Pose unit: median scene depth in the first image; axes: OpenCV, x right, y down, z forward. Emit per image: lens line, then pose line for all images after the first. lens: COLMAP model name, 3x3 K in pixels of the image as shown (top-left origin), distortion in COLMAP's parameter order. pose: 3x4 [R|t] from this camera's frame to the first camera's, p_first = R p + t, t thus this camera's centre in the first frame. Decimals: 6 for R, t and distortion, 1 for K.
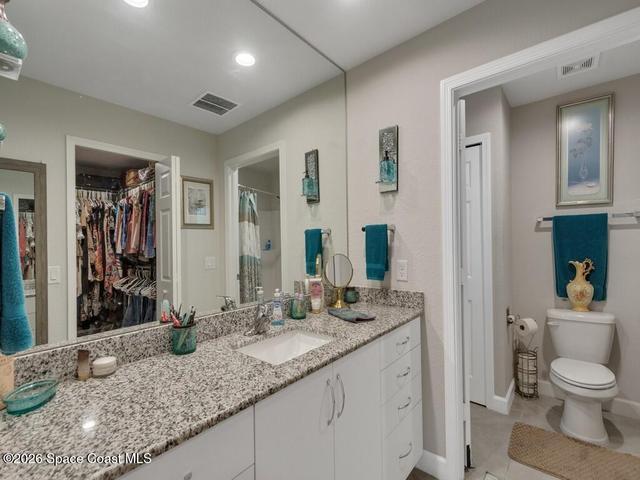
lens RADIAL K [[284.8, 0, 305.5], [0, 284.8, 247.3], [0, 0, 1]] dist [0.005805, -0.000164]
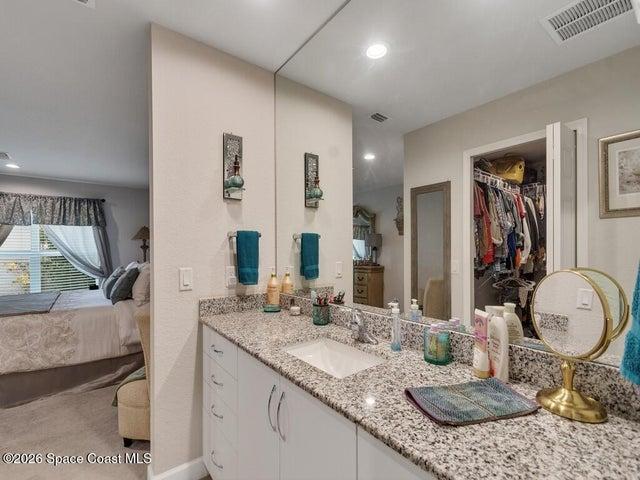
lens RADIAL K [[284.8, 0, 305.5], [0, 284.8, 247.3], [0, 0, 1]] dist [0.005805, -0.000164]
pose [[-0.182081, 0.021555, -0.983047, 0.786927], [0.004008, 0.999768, 0.021179, -0.032599], [0.983275, -0.000083, -0.182125, 0.975050]]
